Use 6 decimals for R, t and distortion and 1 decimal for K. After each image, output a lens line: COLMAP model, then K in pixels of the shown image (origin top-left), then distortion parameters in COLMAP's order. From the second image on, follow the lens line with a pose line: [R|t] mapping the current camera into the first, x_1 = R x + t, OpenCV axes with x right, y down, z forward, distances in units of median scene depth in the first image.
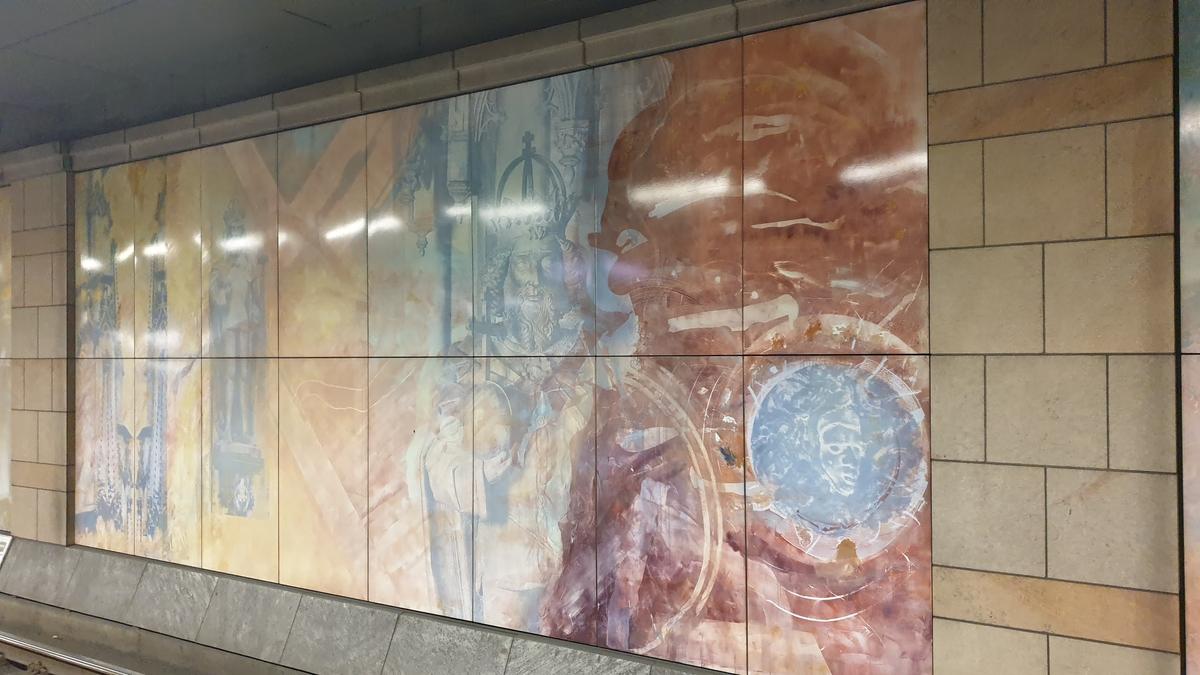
lens RADIAL K [[1240.0, 0, 601.2], [0, 1240.0, 337.1], [0, 0, 1]] dist [0.069427, 0.000000]
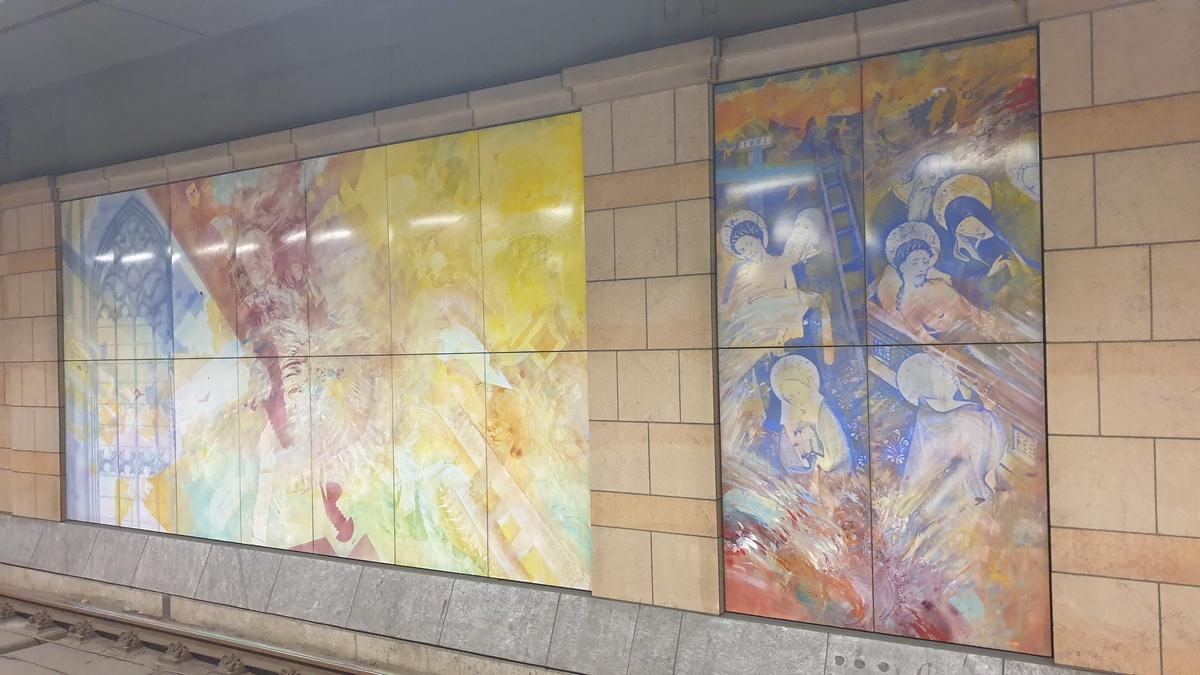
lens RADIAL K [[917.8, 0, 608.4], [0, 917.8, 340.1], [0, 0, 1]] dist [0.013816, 0.005818]
pose [[0.984818, -0.010406, 0.173275, -0.671745], [0.010122, 0.999946, 0.002521, 0.013650], [-0.173292, -0.000729, 0.984870, 0.584002]]
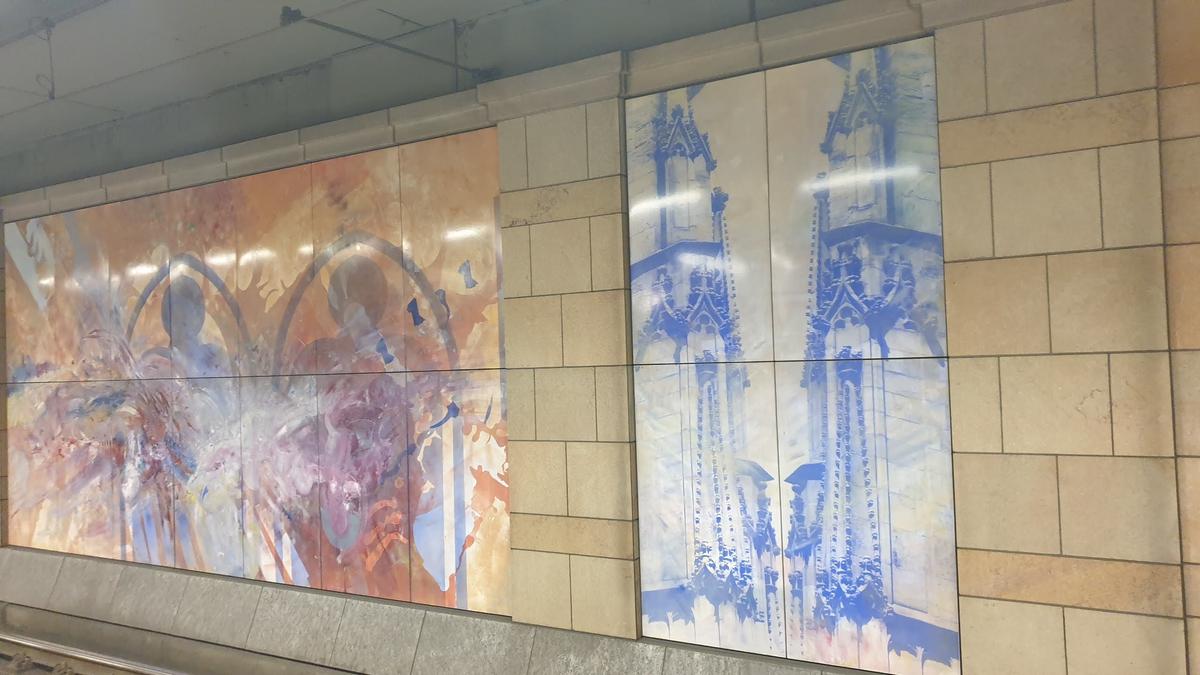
lens RADIAL K [[1023.4, 0, 599.1], [0, 1023.4, 328.6], [0, 0, 1]] dist [0.062473, -0.012291]
pose [[0.993883, -0.019499, 0.108701, -0.344150], [0.021996, 0.999520, -0.021814, 0.006010], [-0.108223, 0.024071, 0.993835, 0.302878]]
